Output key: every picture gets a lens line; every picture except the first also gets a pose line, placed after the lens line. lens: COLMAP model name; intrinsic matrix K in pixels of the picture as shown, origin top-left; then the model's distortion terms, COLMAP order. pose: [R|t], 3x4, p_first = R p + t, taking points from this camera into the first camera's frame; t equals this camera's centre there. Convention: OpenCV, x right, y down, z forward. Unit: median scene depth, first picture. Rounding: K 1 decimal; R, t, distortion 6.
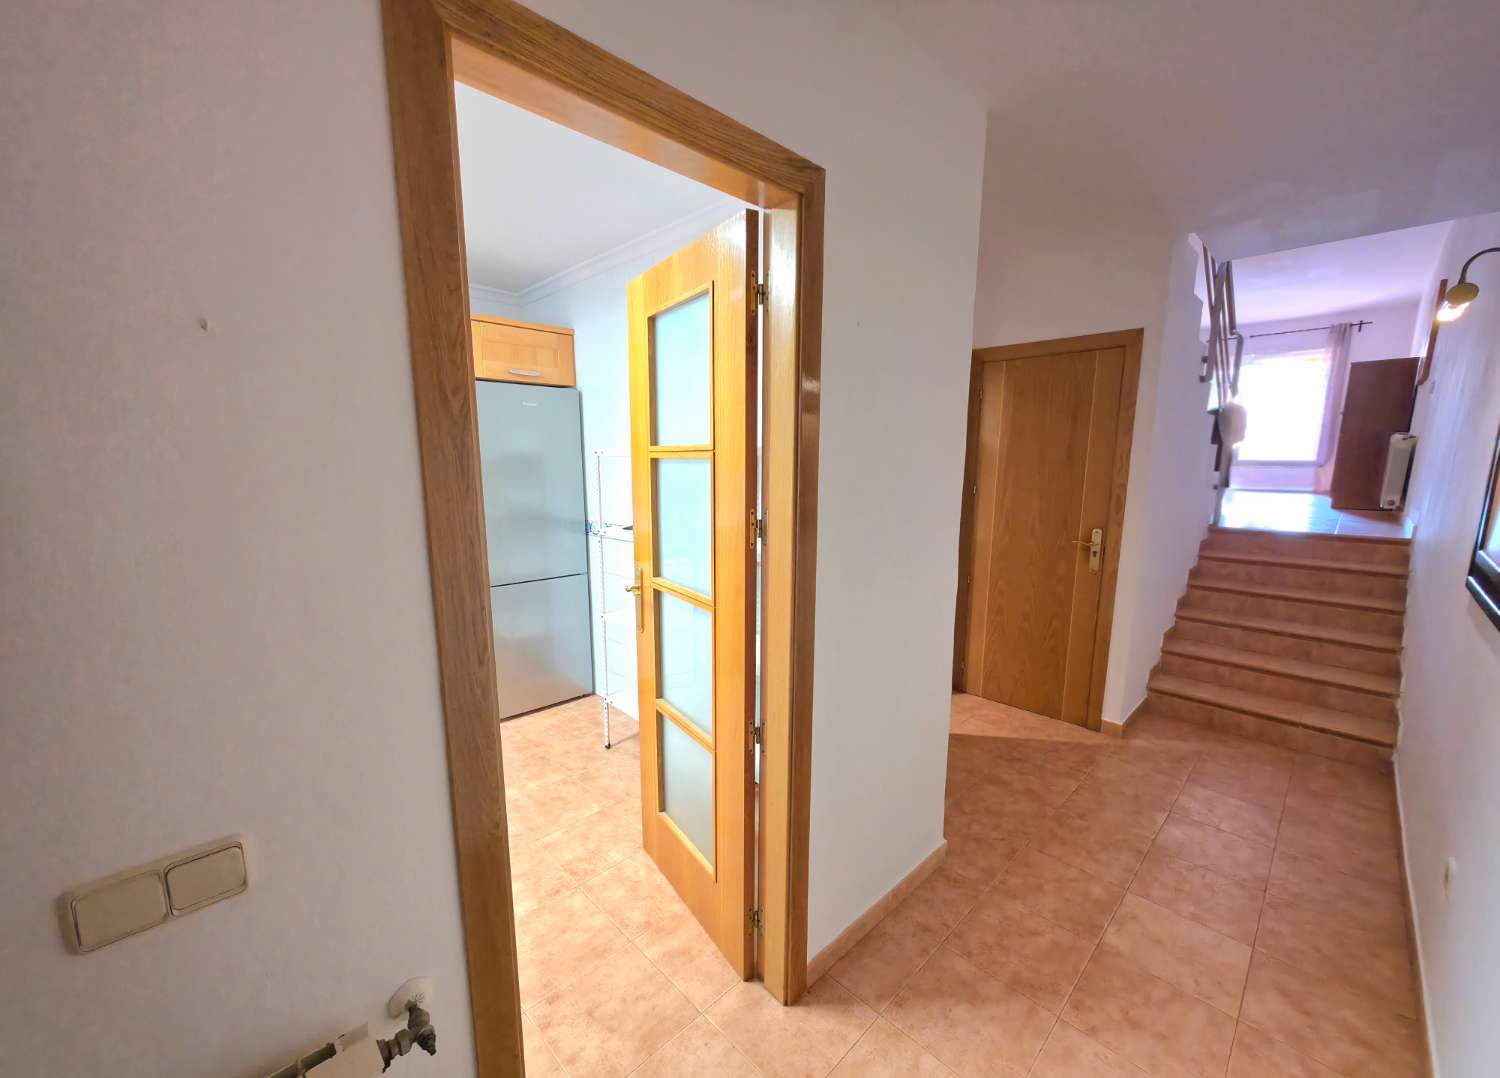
lens RADIAL K [[592.0, 0, 747.5], [0, 592.0, 557.7], [0, 0, 1]] dist [-0.000405, -0.000040]
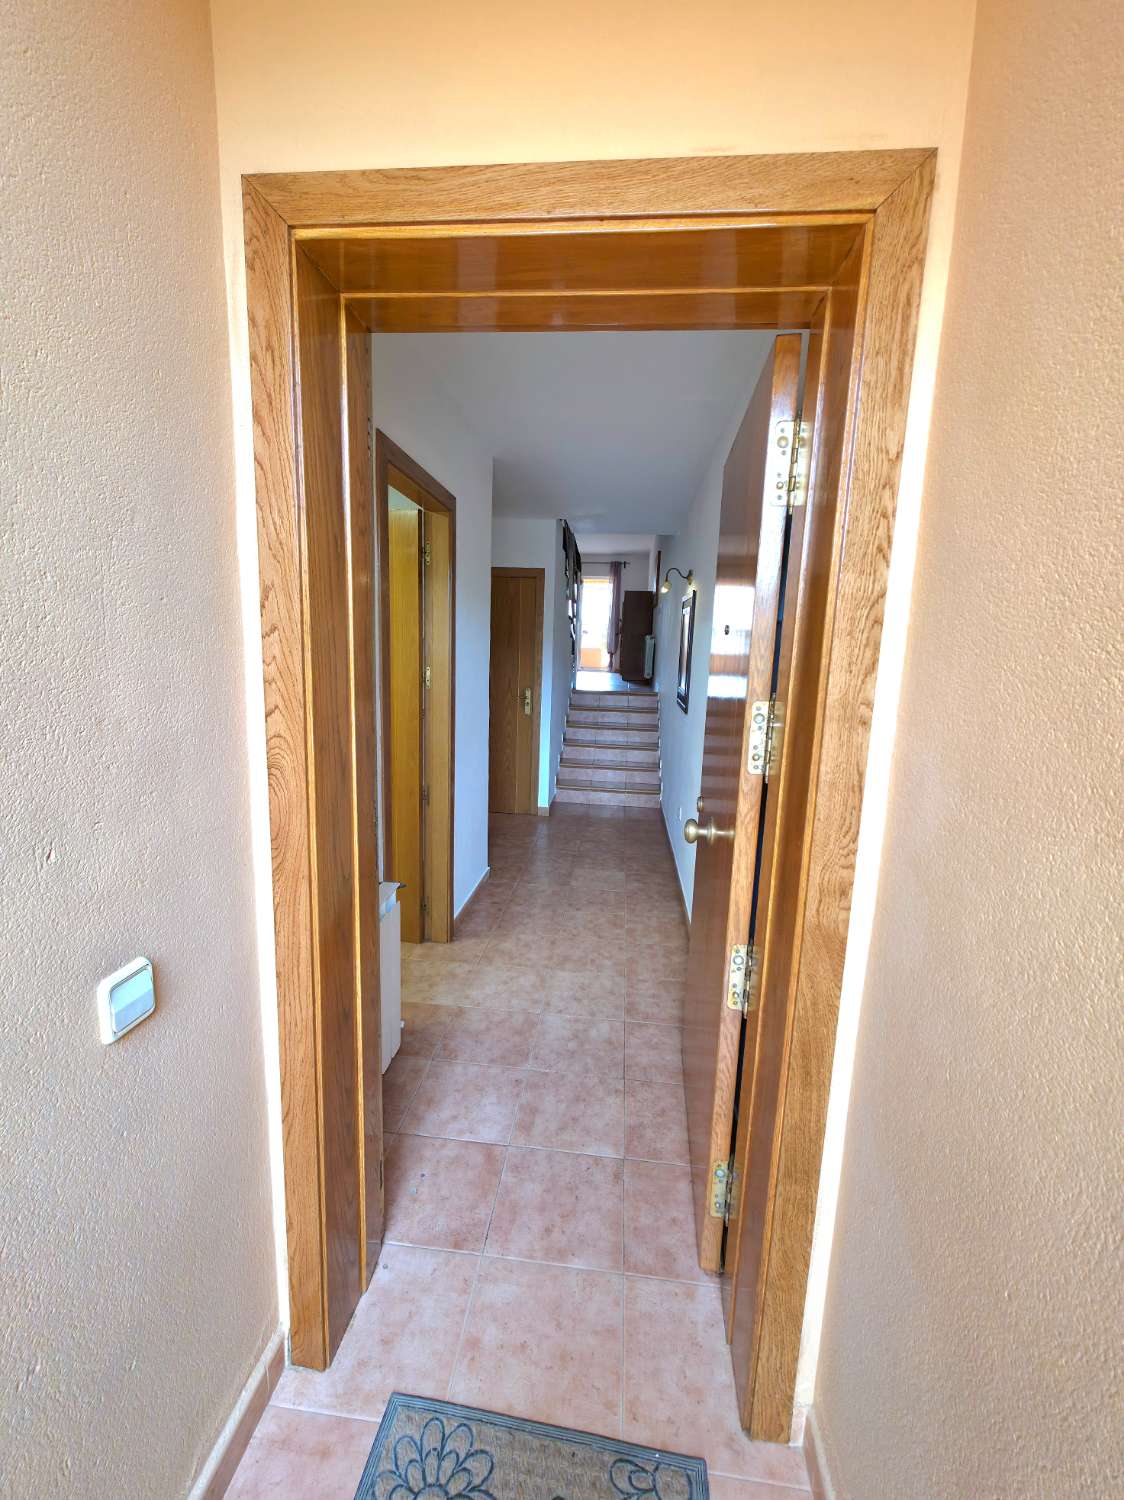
lens RADIAL K [[597.1, 0, 562.0], [0, 597.1, 750.0], [0, 0, 1]] dist [0.000217, -0.000009]
pose [[0.770213, -0.080855, 0.632641, -0.365163], [0.071340, 0.996629, 0.040522, 0.055671], [-0.633784, 0.013921, 0.773385, -0.302539]]
